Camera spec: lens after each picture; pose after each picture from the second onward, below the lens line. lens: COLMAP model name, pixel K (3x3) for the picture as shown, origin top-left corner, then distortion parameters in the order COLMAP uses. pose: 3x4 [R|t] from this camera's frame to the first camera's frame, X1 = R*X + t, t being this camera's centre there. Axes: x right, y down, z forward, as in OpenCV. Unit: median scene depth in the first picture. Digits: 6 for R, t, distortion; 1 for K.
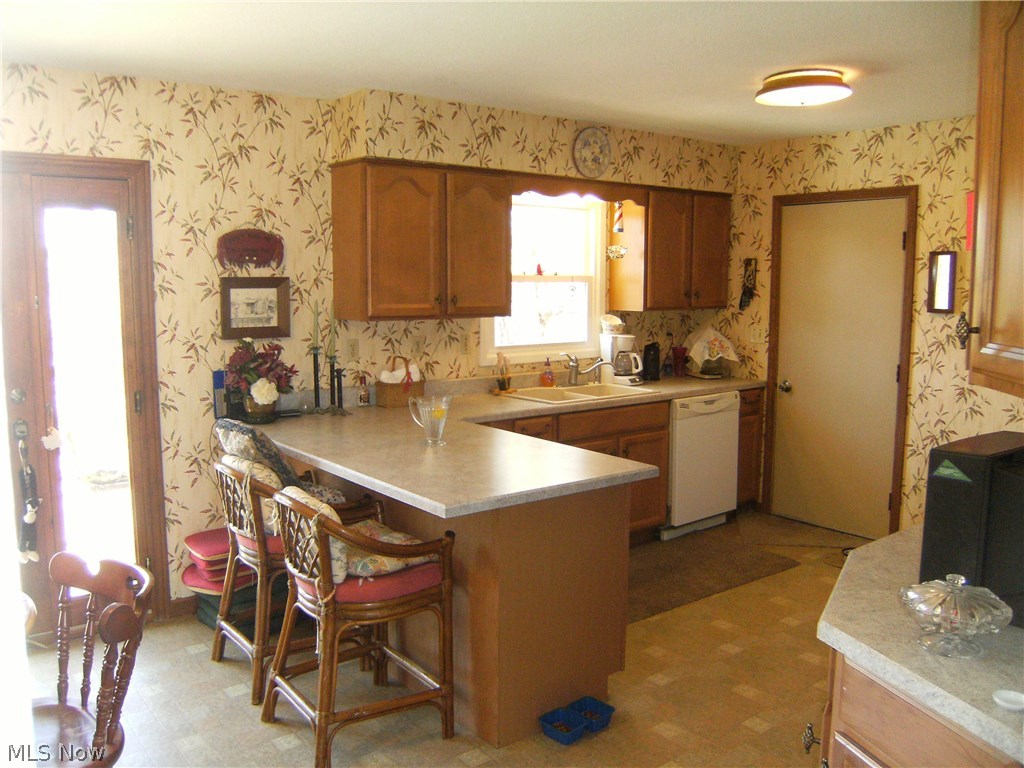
lens RADIAL K [[846.7, 0, 492.2], [0, 846.7, 380.9], [0, 0, 1]] dist [-0.086199, 0.017021]
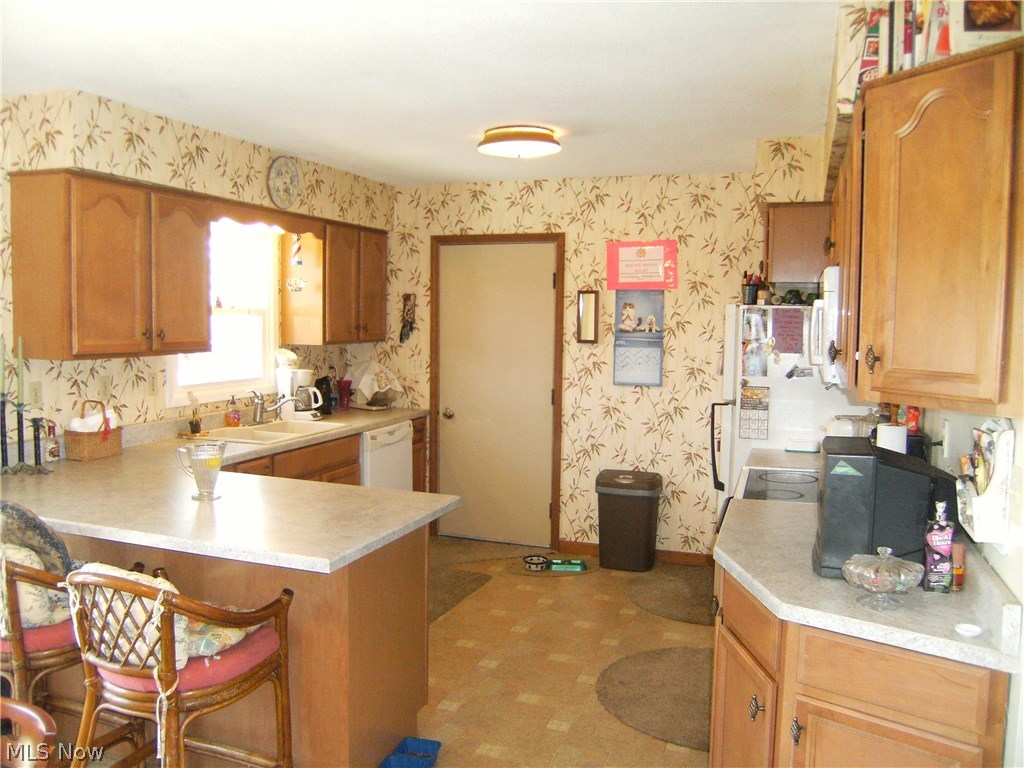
lens RADIAL K [[846.7, 0, 492.1], [0, 846.7, 380.0], [0, 0, 1]] dist [-0.086199, 0.017021]
pose [[0.847965, -0.029605, 0.529224, -0.202123], [0.050078, 0.998448, -0.024384, -0.008414], [-0.527681, 0.047179, 0.848132, 0.063926]]
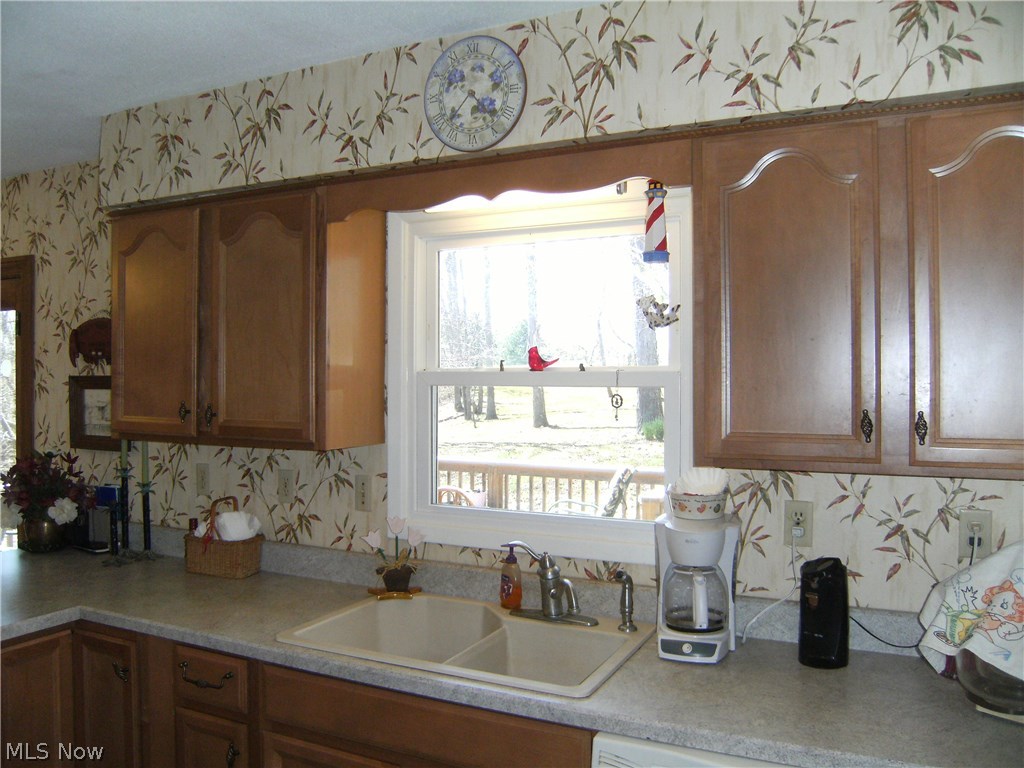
lens RADIAL K [[846.7, 0, 514.2], [0, 846.7, 373.5], [0, 0, 1]] dist [-0.086199, 0.017021]
pose [[0.429988, -0.002902, -0.902830, 0.540595], [-0.104986, 0.993050, -0.053193, -0.107545], [0.896710, 0.117657, 0.426695, 0.873784]]
